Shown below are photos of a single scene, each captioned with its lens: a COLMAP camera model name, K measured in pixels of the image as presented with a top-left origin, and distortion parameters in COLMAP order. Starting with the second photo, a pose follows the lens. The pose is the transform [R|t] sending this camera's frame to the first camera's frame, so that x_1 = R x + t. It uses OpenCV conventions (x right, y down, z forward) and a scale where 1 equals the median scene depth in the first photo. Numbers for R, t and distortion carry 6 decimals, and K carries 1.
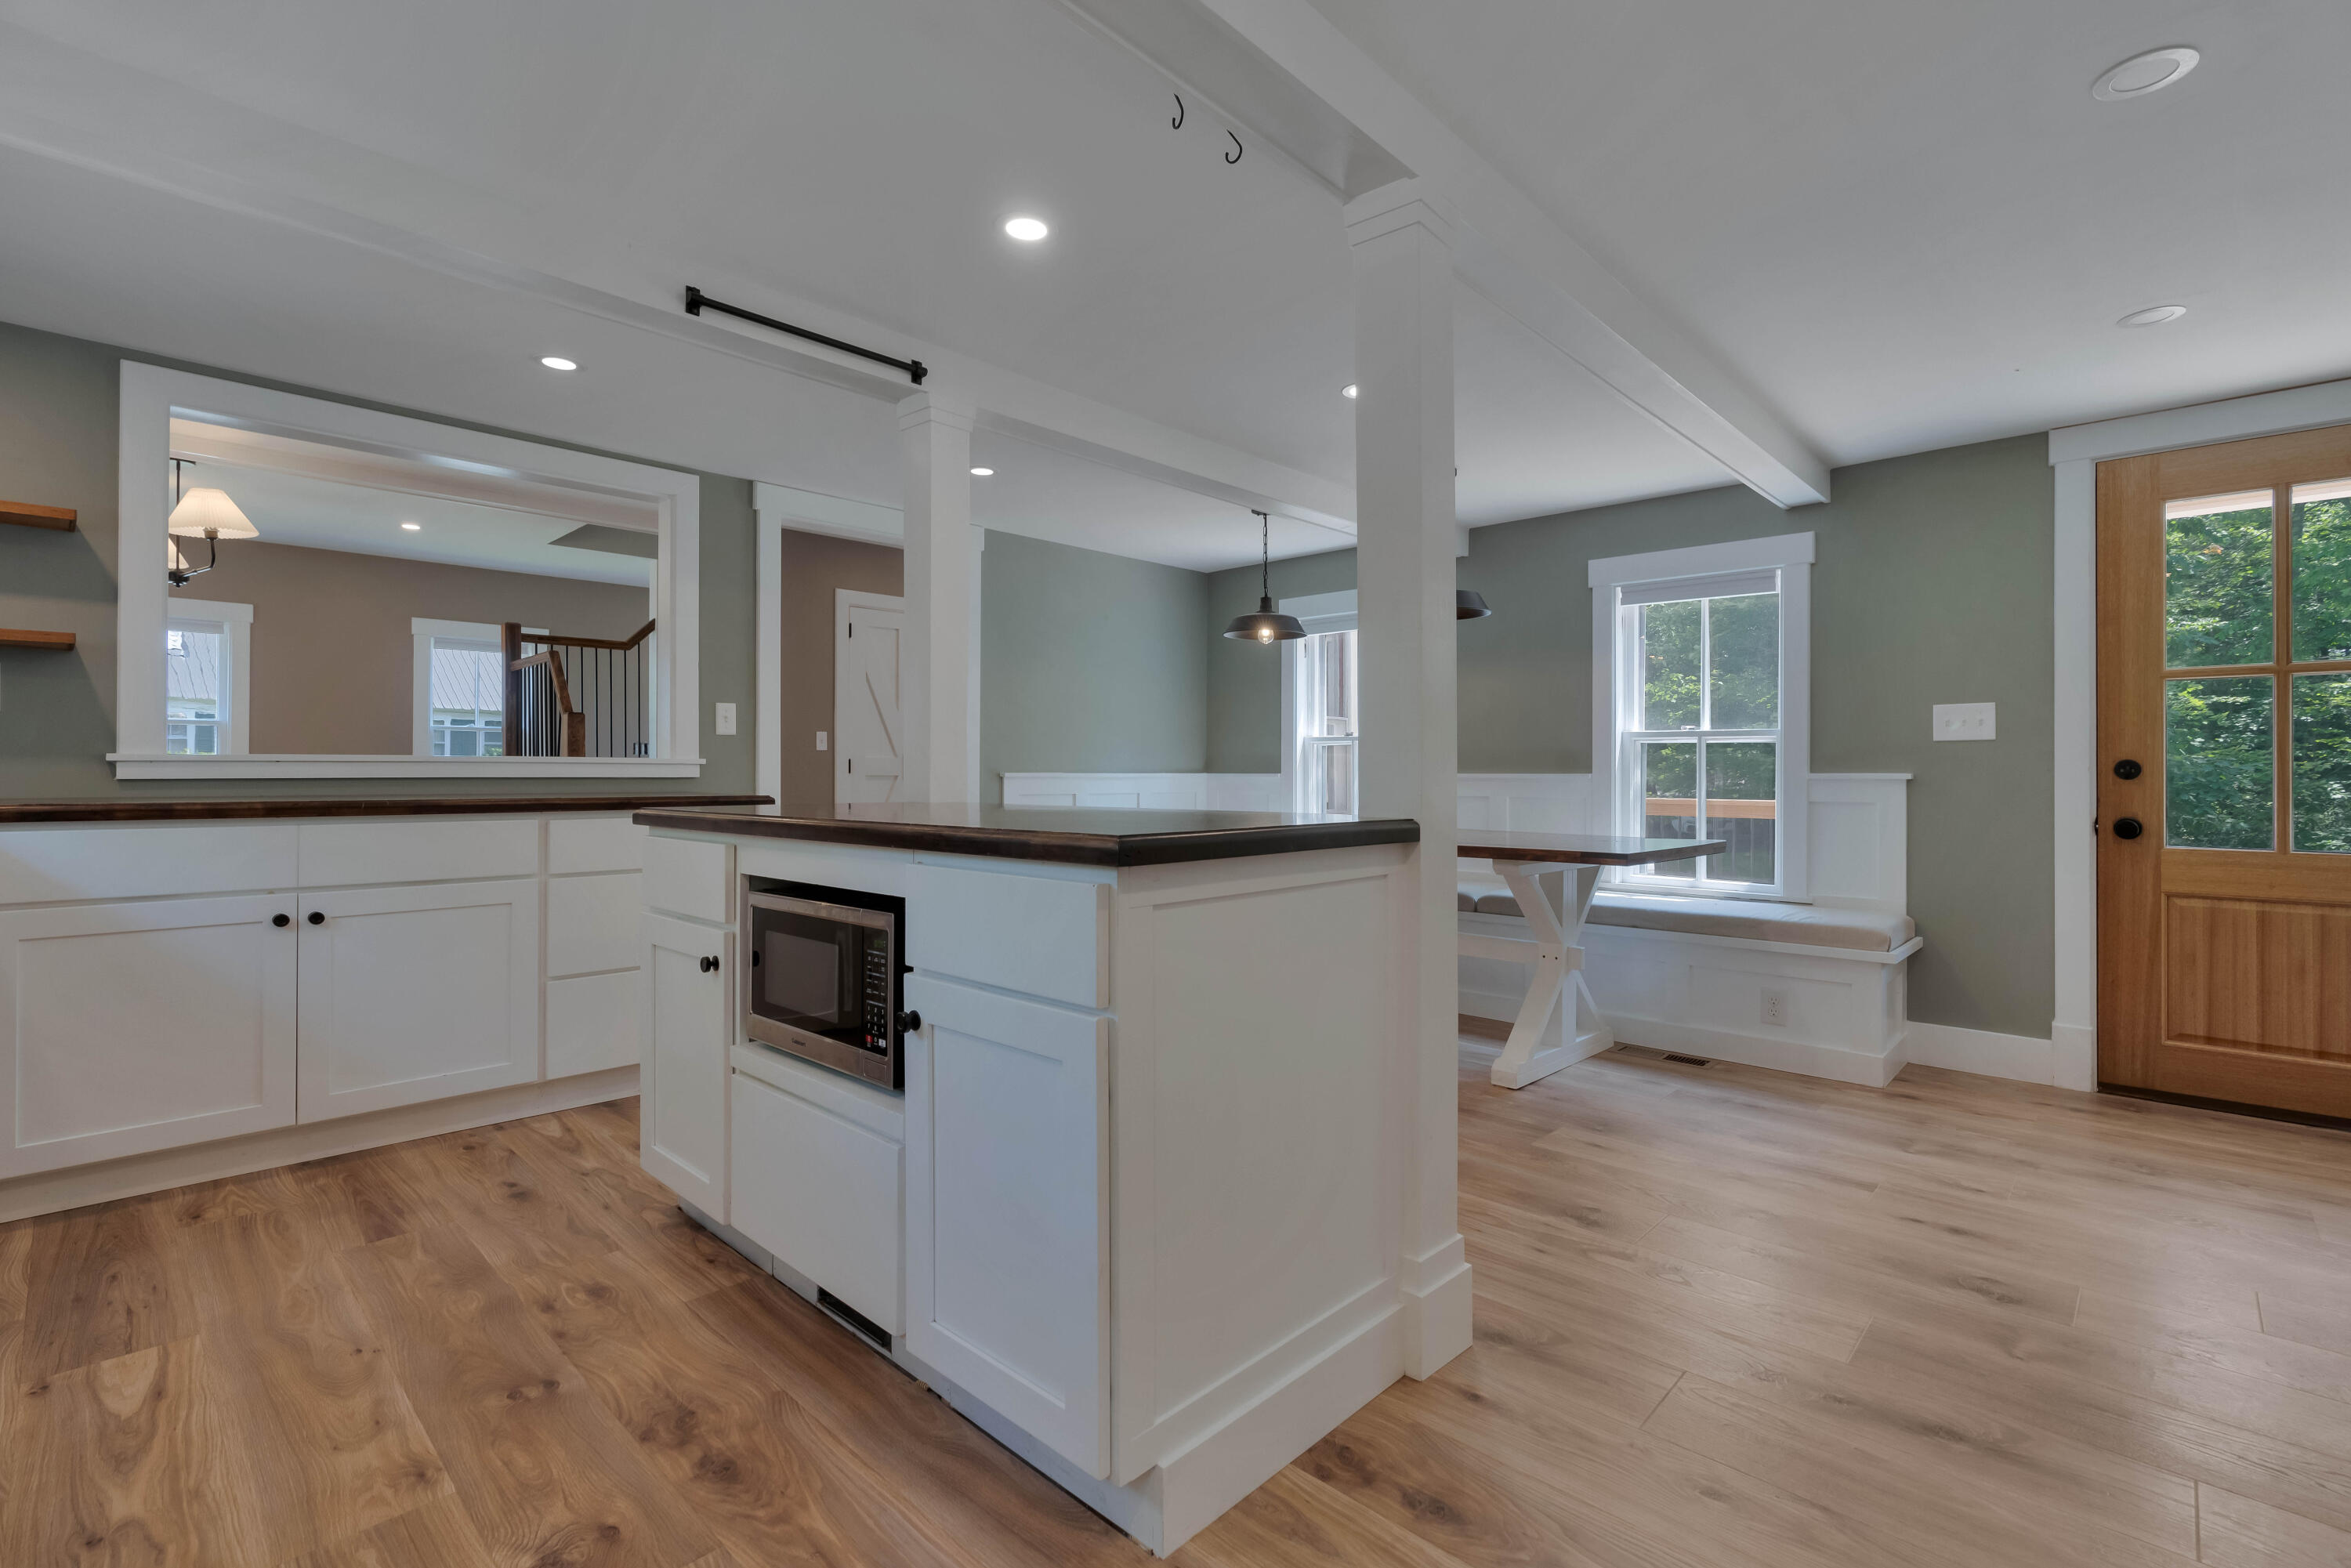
lens RADIAL K [[1062.5, 0, 1165.0], [0, 1062.5, 762.1], [0, 0, 1]] dist [-0.015830, 0.006667]
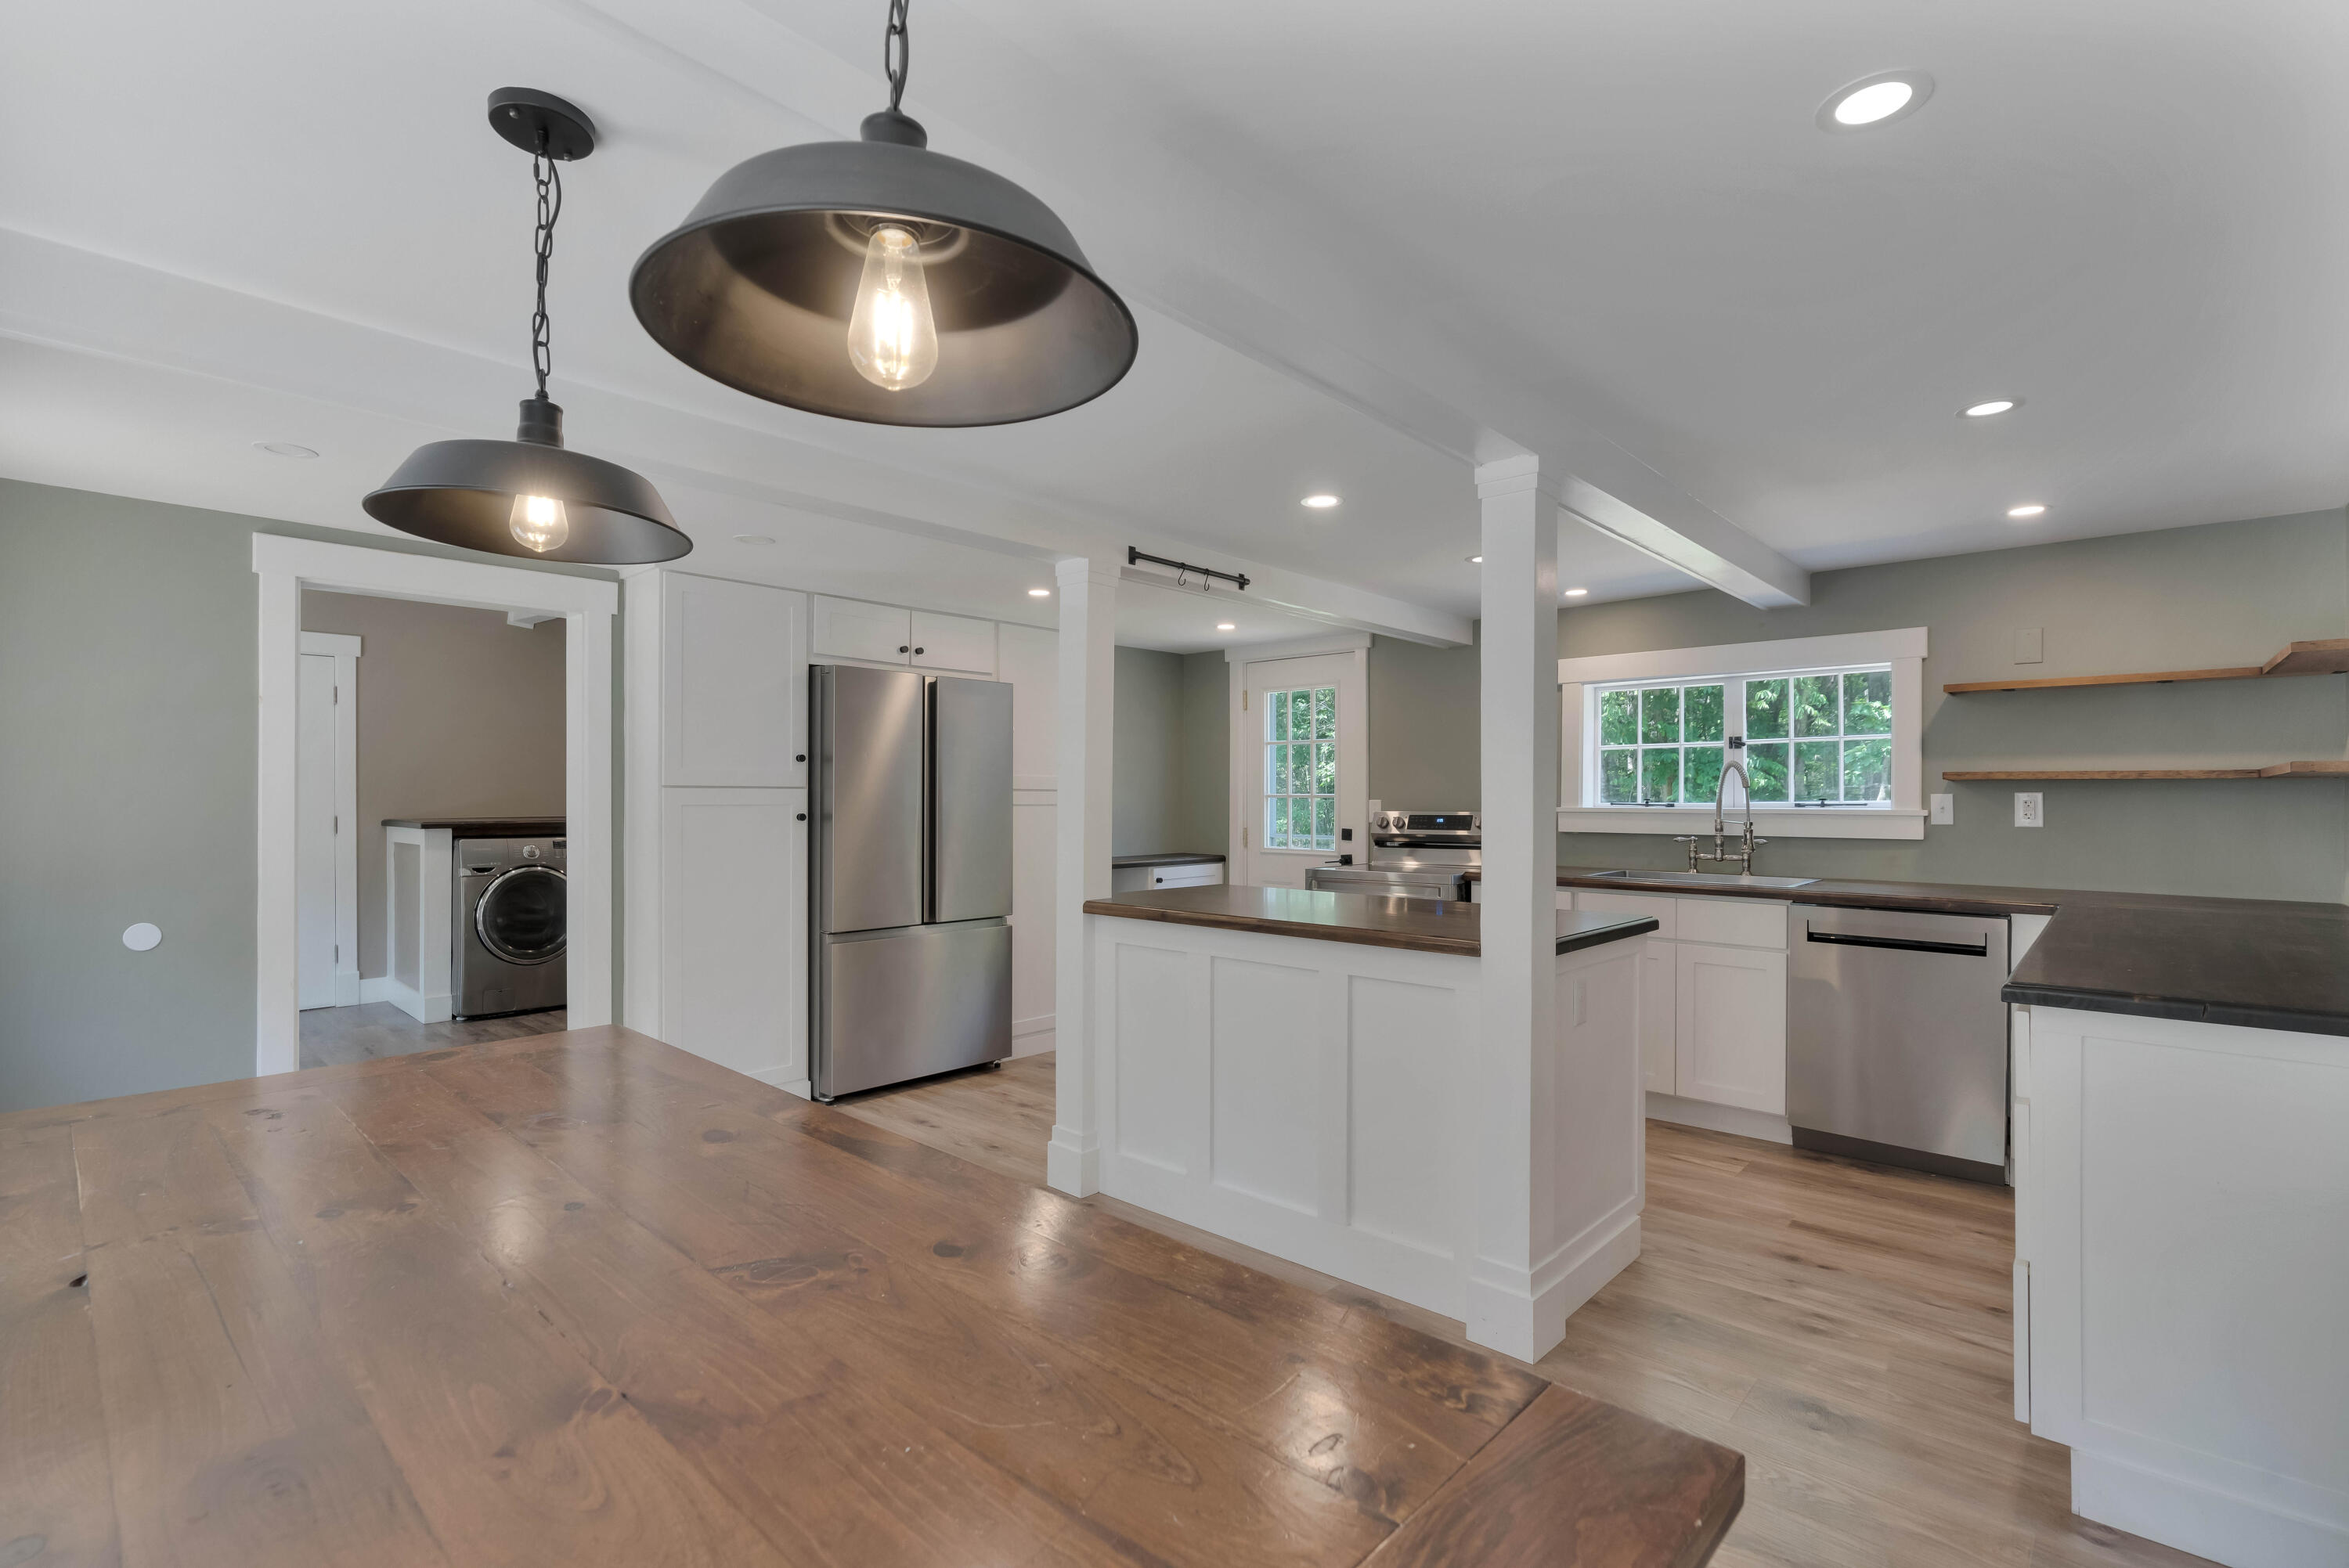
lens RADIAL K [[1061.5, 0, 1174.8], [0, 1061.5, 792.0], [0, 0, 1]] dist [-0.015830, 0.006667]
pose [[-0.999734, -0.006341, -0.022174, 0.063464], [-0.005909, 0.999793, -0.019471, -0.051186], [0.022293, -0.019334, -0.999565, 1.590925]]
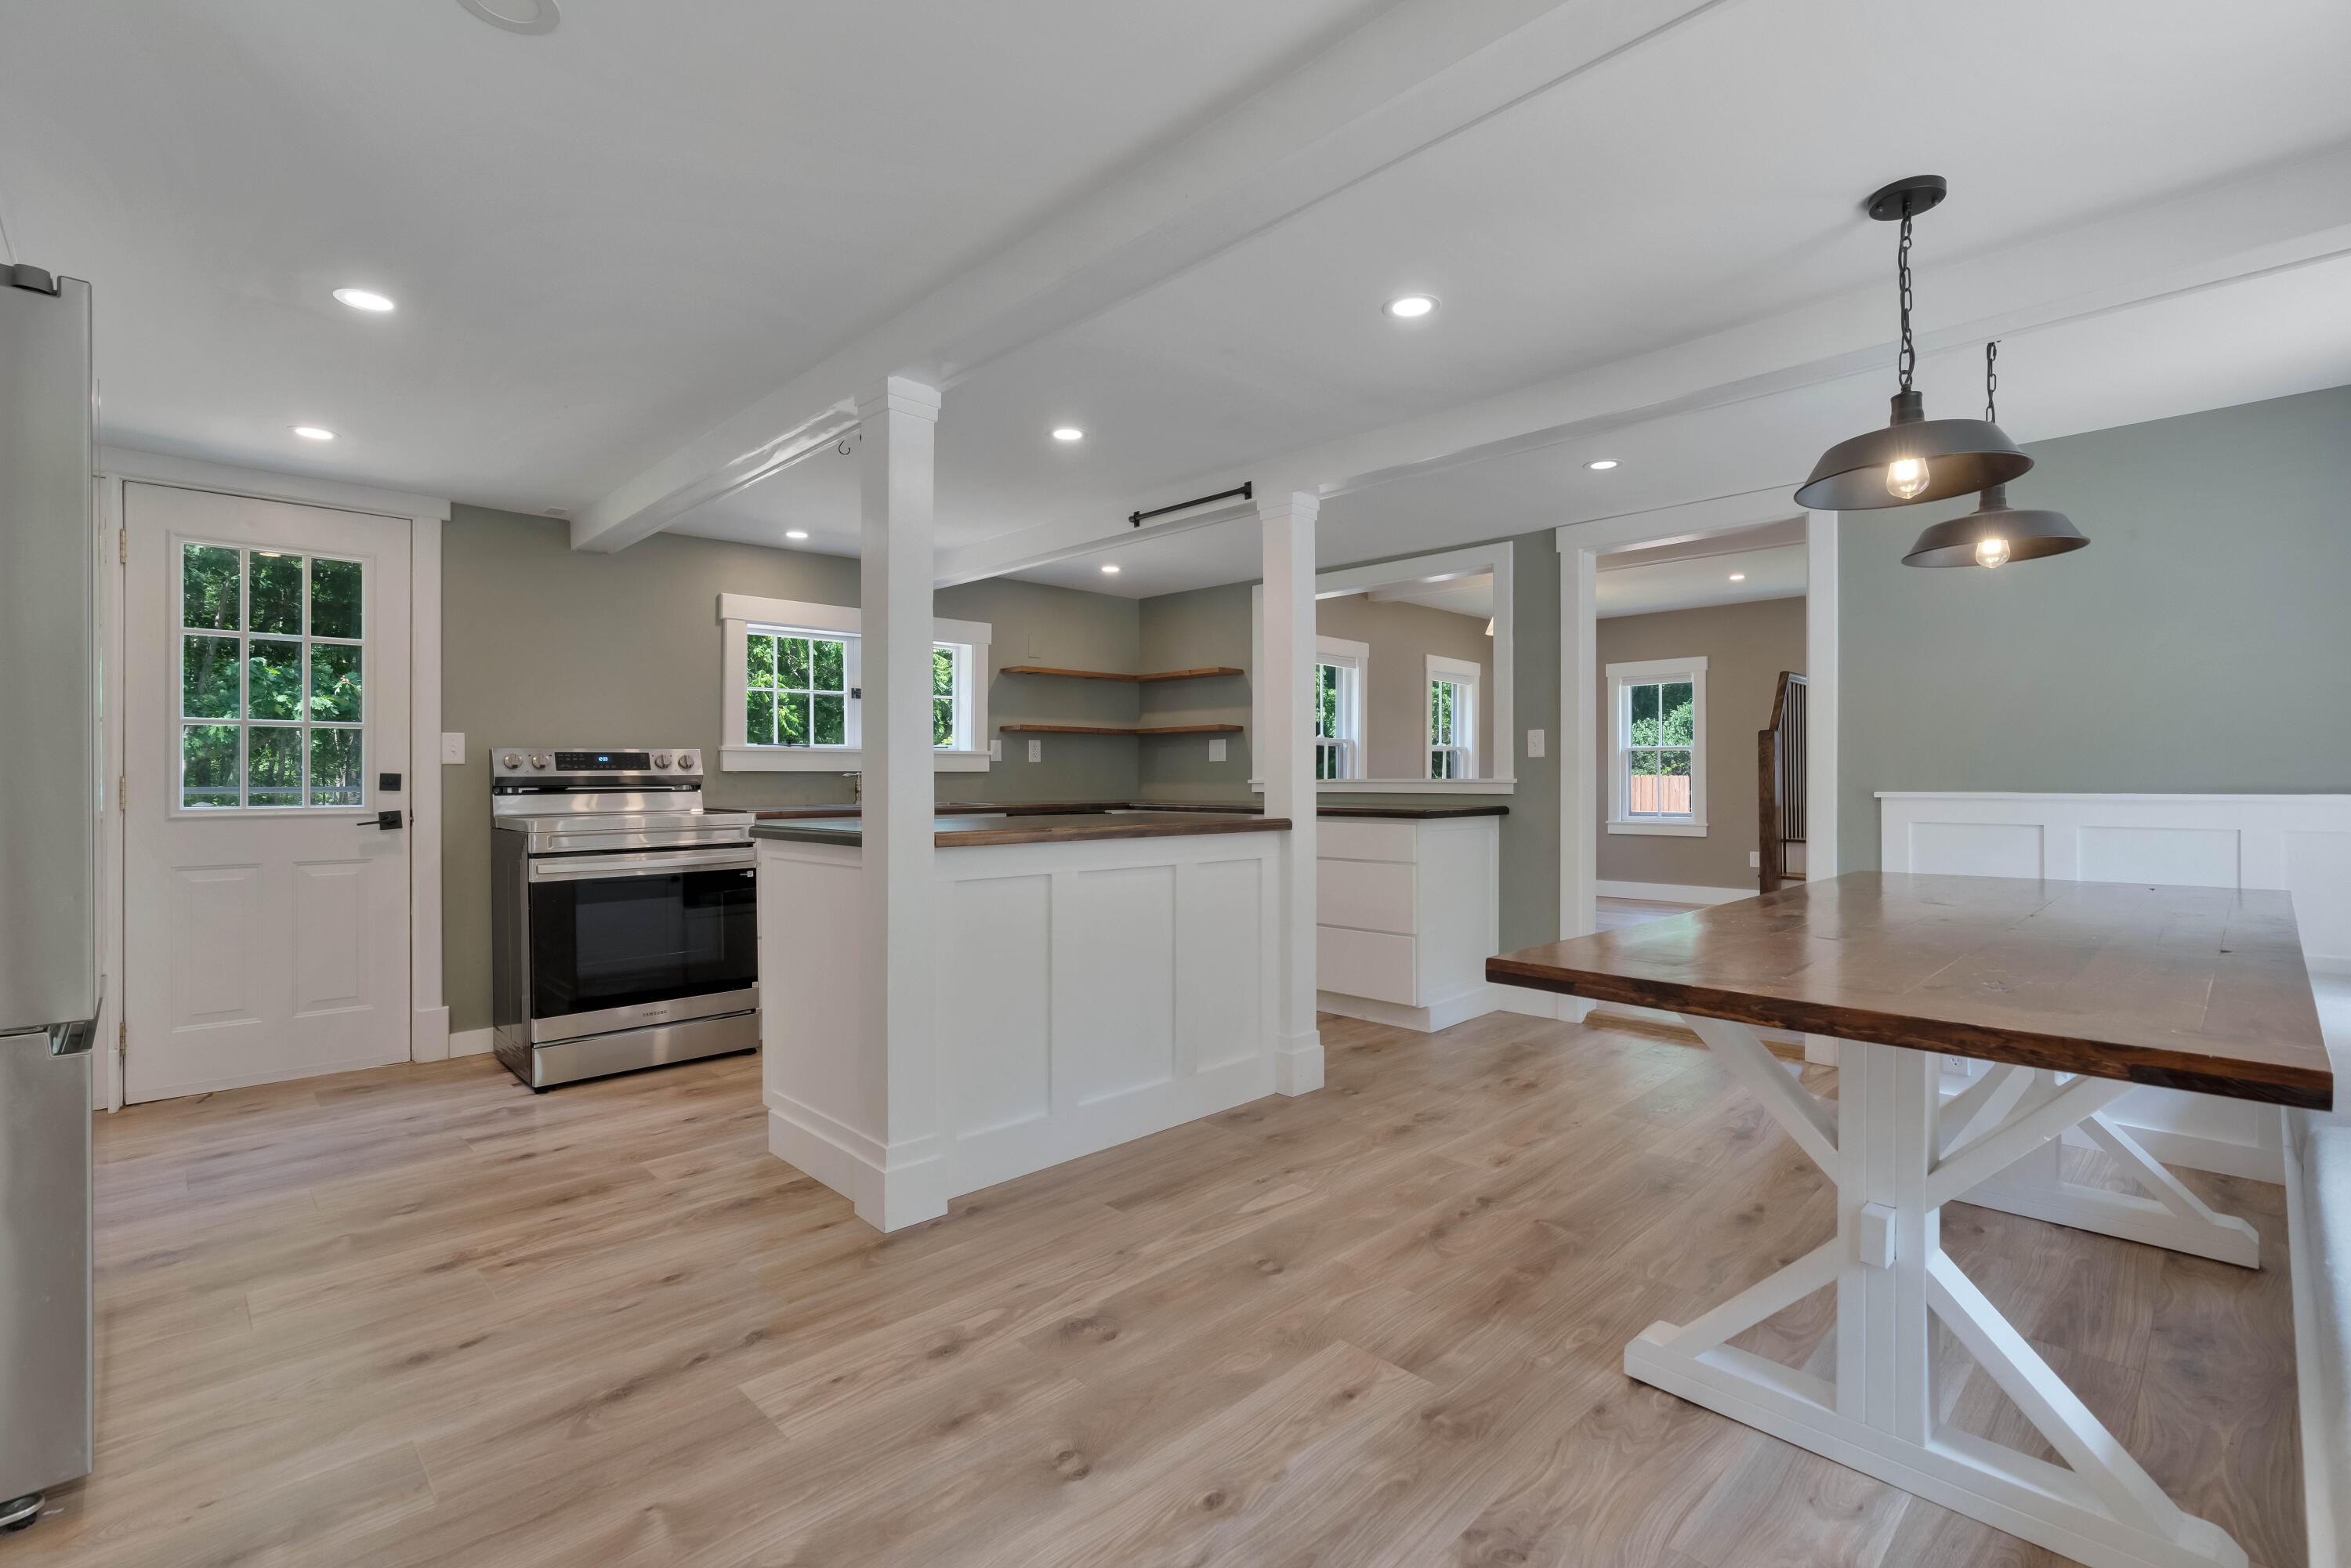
lens RADIAL K [[1062.5, 0, 1196.1], [0, 1062.5, 769.1], [0, 0, 1]] dist [-0.015830, 0.006667]
pose [[-0.026347, -0.012200, -0.999578, 0.900267], [0.013688, 0.999827, -0.012564, -0.004191], [0.999559, -0.014013, -0.026176, 0.801527]]
